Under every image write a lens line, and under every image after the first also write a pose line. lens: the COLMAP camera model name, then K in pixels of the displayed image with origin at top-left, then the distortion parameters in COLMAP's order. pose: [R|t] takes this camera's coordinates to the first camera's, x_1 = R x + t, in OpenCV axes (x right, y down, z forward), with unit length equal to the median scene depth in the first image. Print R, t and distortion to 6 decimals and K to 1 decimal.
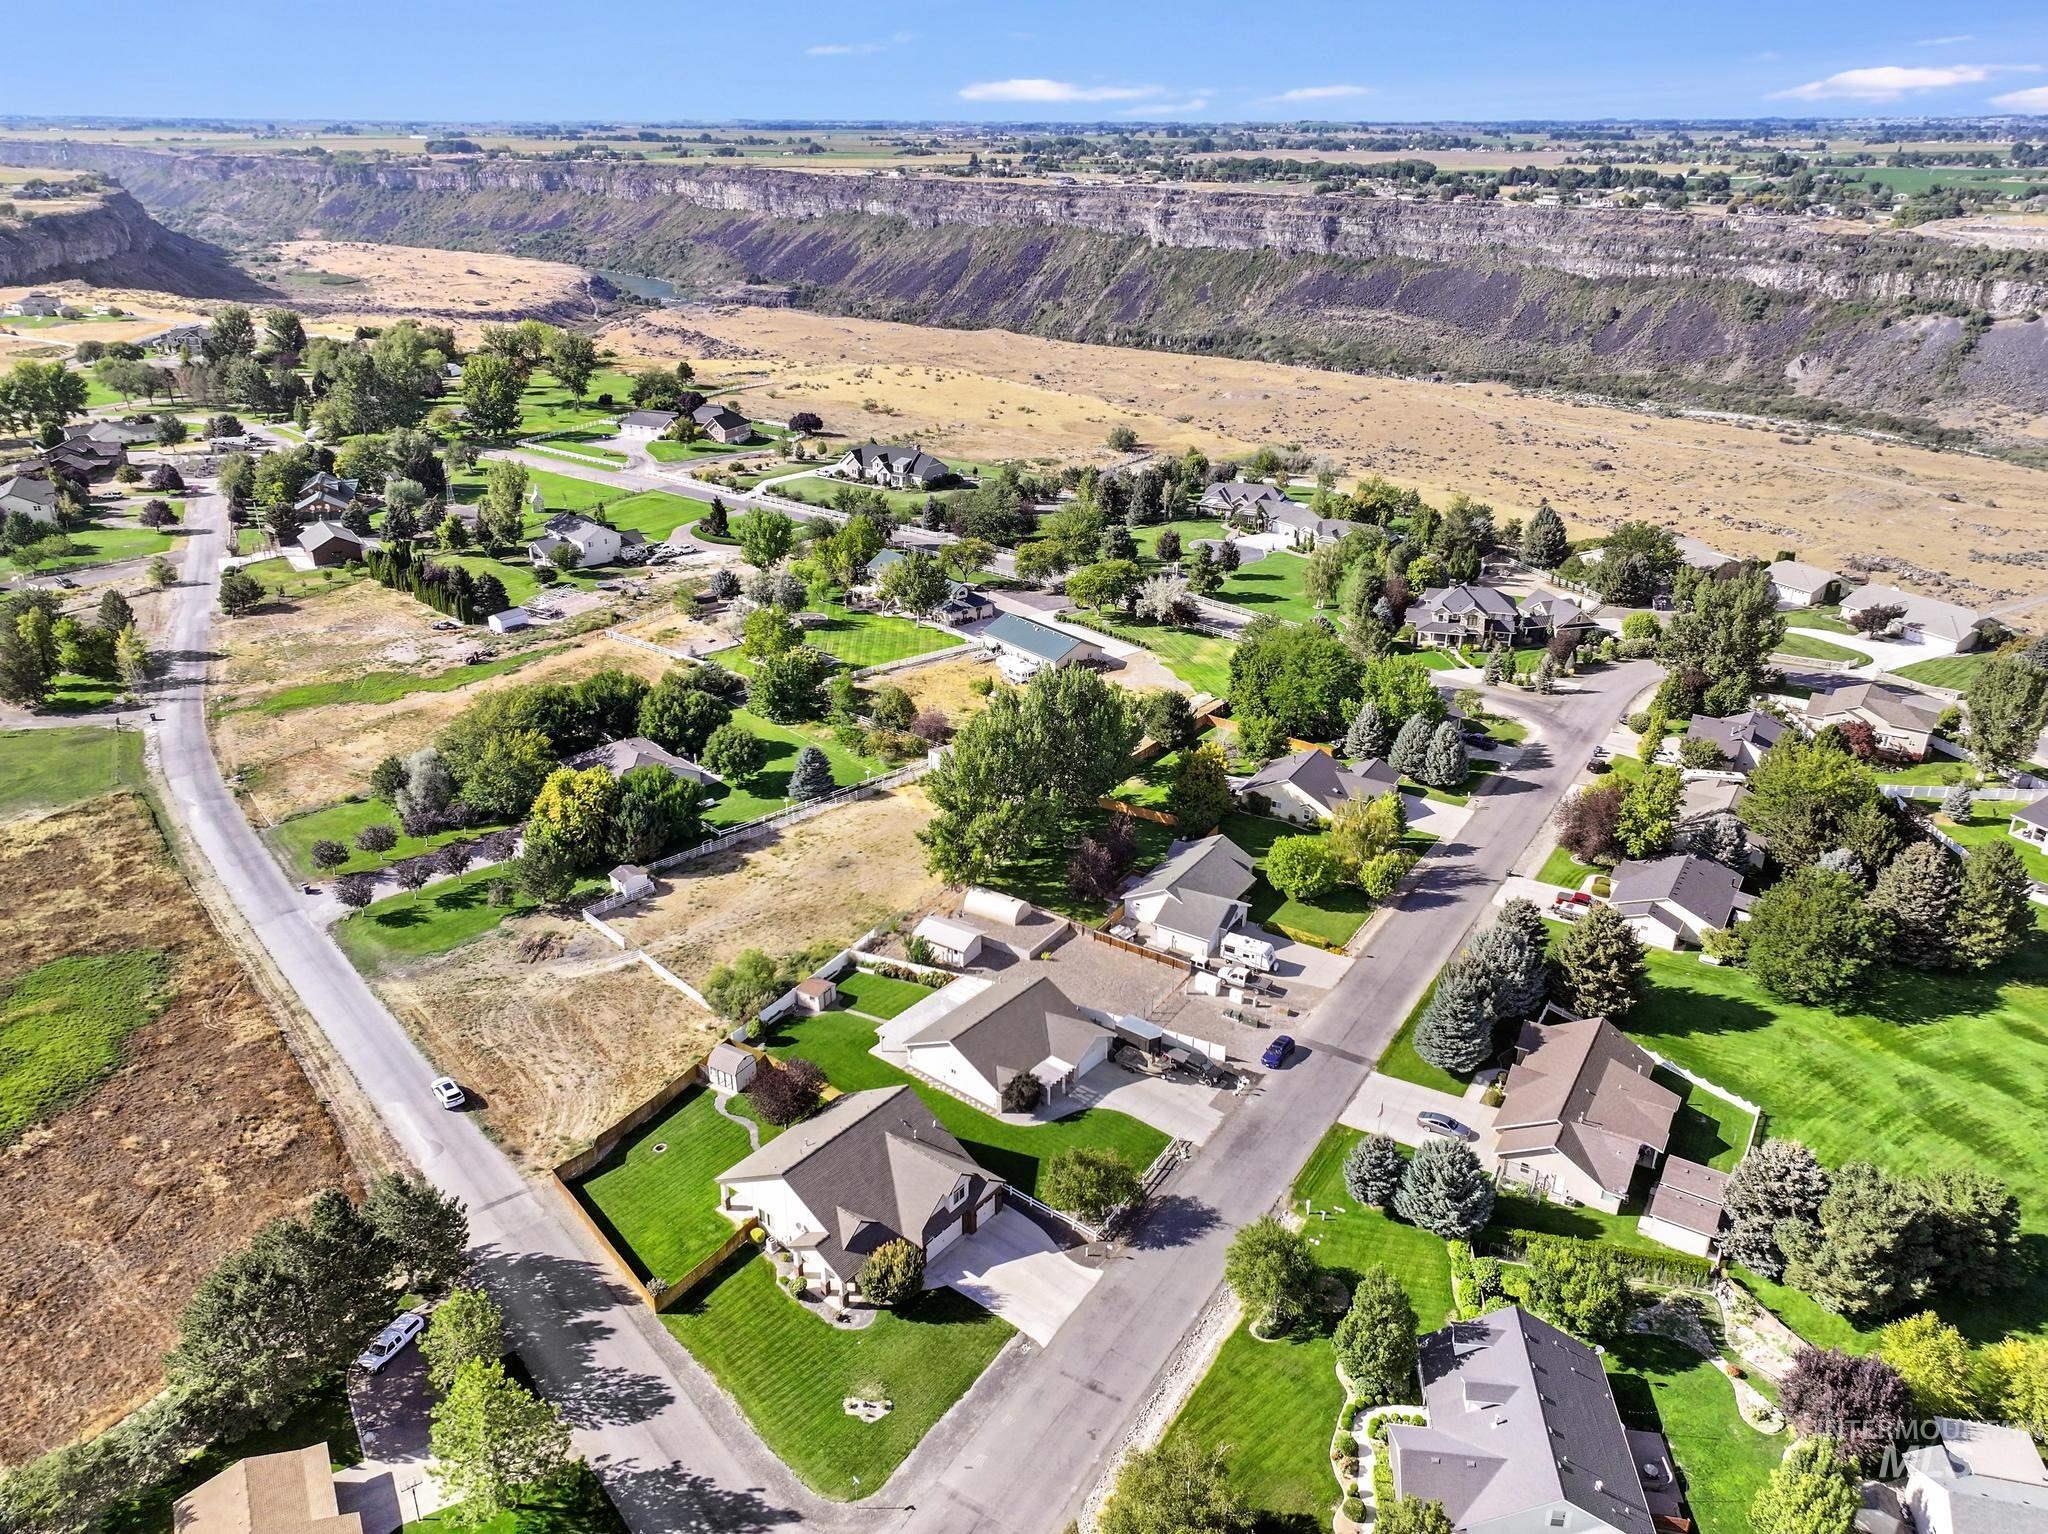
lens RADIAL K [[1472.5, 0, 1039.0], [0, 1472.5, 766.3], [0, 0, 1]] dist [0.004151, 0.021943]
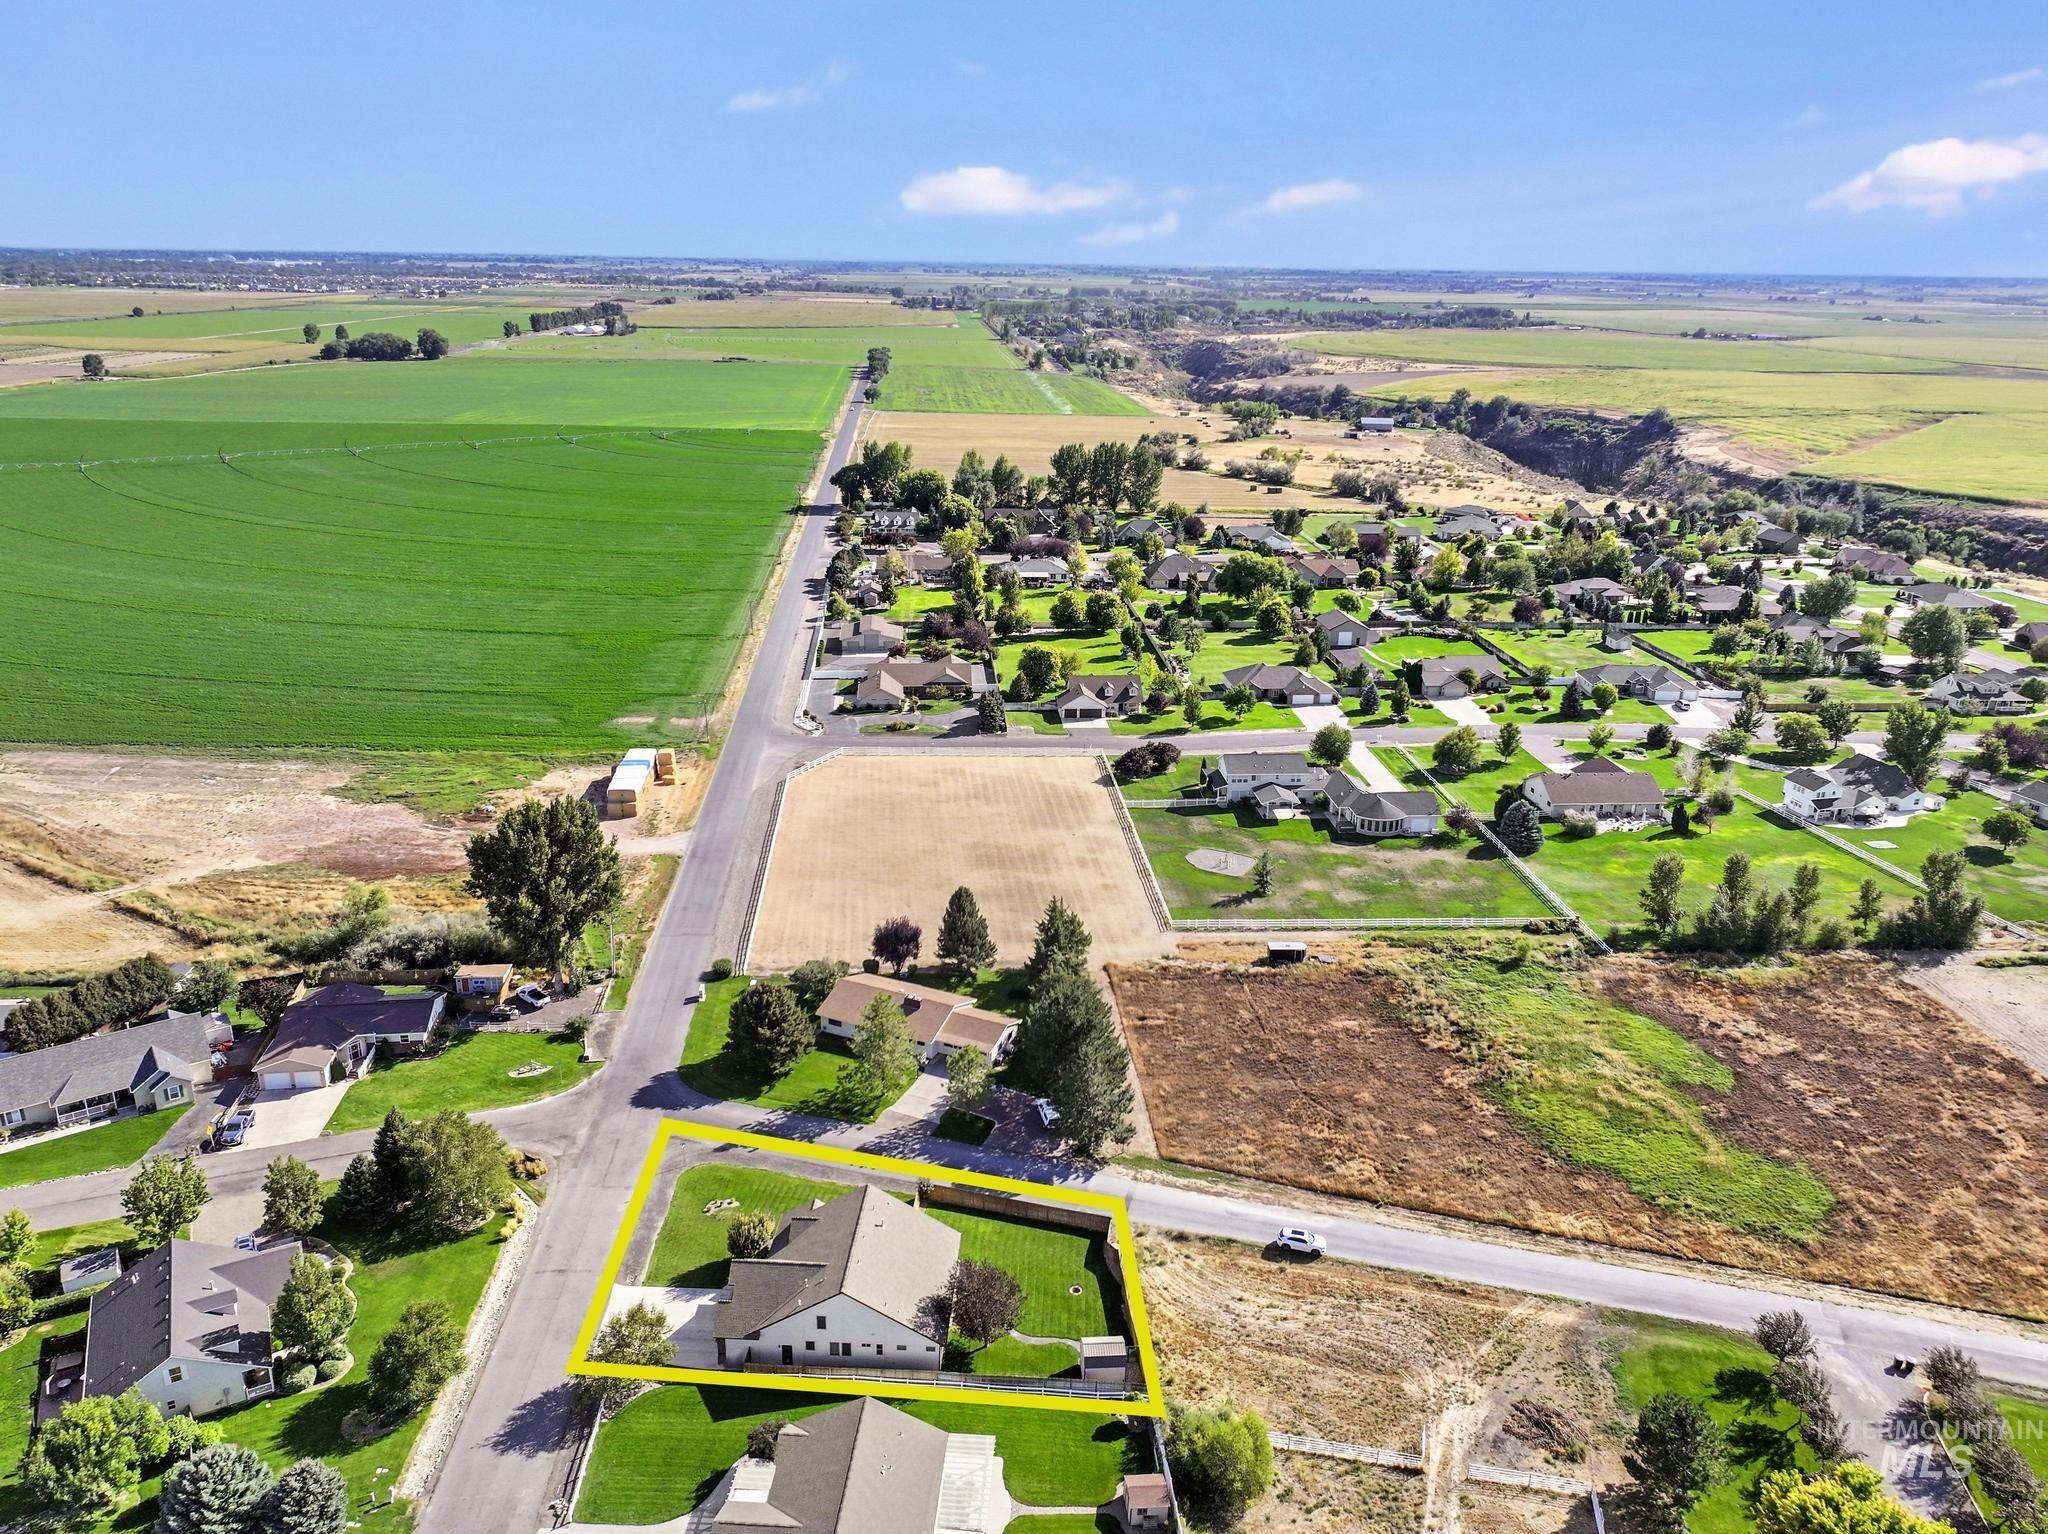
lens RADIAL K [[1472.5, 0, 1039.0], [0, 1472.5, 766.3], [0, 0, 1]] dist [0.004151, 0.021943]
pose [[-0.813198, 0.159726, -0.559640, 0.217166], [-0.260922, 0.759486, 0.595903, -0.484087], [0.520220, 0.630609, -0.575937, 1.070191]]
